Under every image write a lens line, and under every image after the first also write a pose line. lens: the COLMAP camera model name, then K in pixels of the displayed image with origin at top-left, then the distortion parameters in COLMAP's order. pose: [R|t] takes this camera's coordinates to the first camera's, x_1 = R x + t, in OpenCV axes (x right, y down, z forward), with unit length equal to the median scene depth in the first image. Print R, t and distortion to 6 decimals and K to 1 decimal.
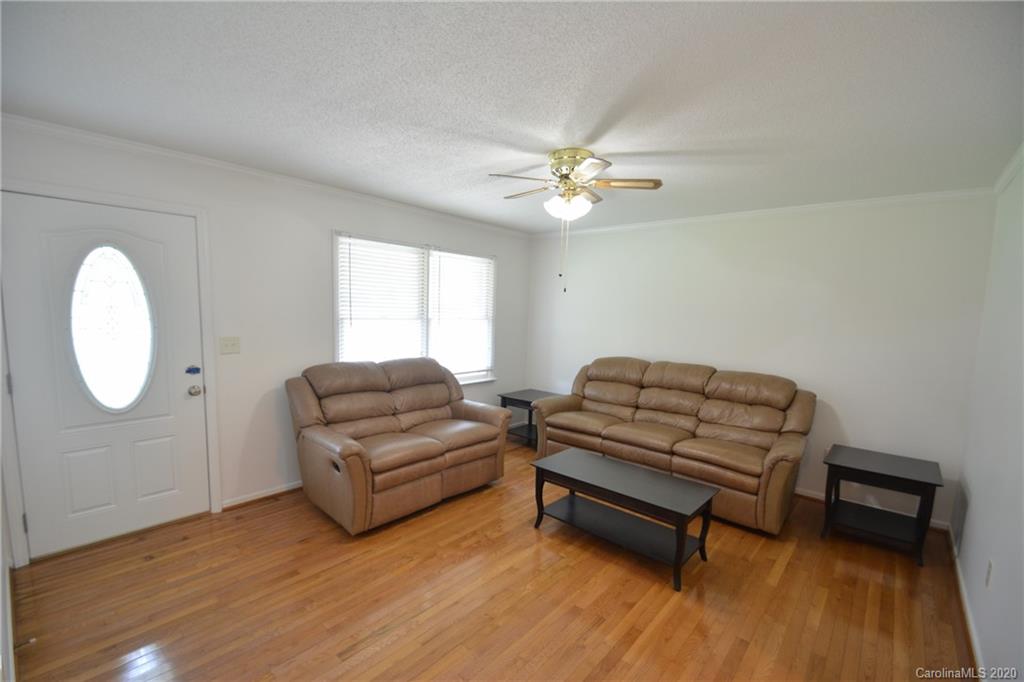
lens RADIAL K [[448.8, 0, 503.5], [0, 448.8, 359.6], [0, 0, 1]] dist [0.020510, -0.023896]
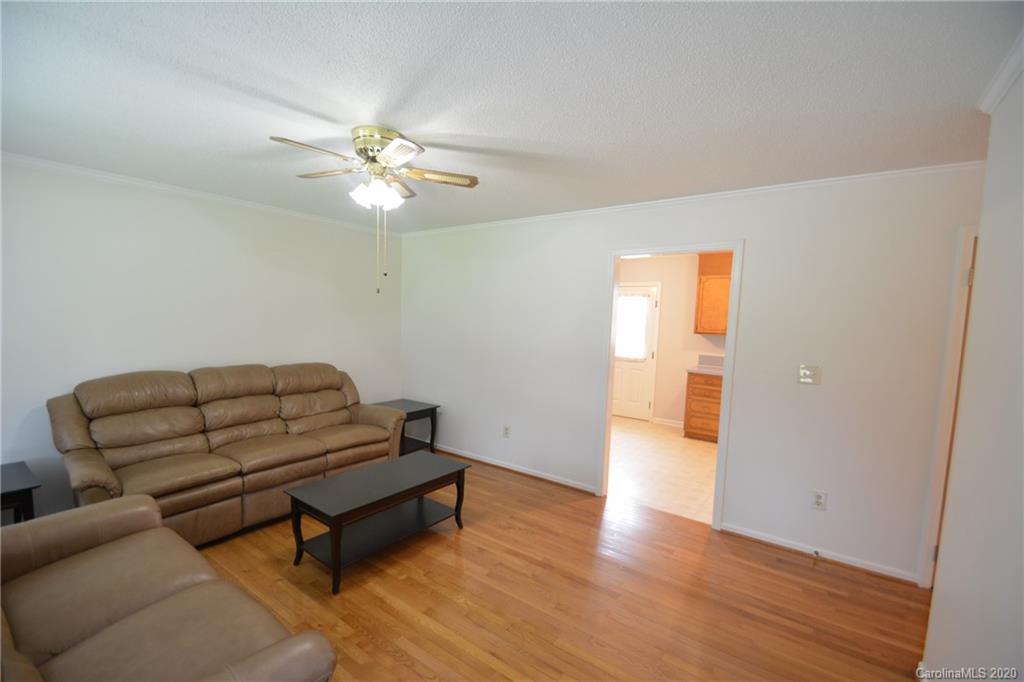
lens RADIAL K [[448.8, 0, 503.5], [0, 448.8, 359.6], [0, 0, 1]] dist [0.020510, -0.023896]
pose [[-0.083743, -0.126204, 0.988463, -0.617326], [0.085130, 0.987415, 0.133283, -0.092369], [-0.992844, 0.095310, -0.071945, 0.684600]]
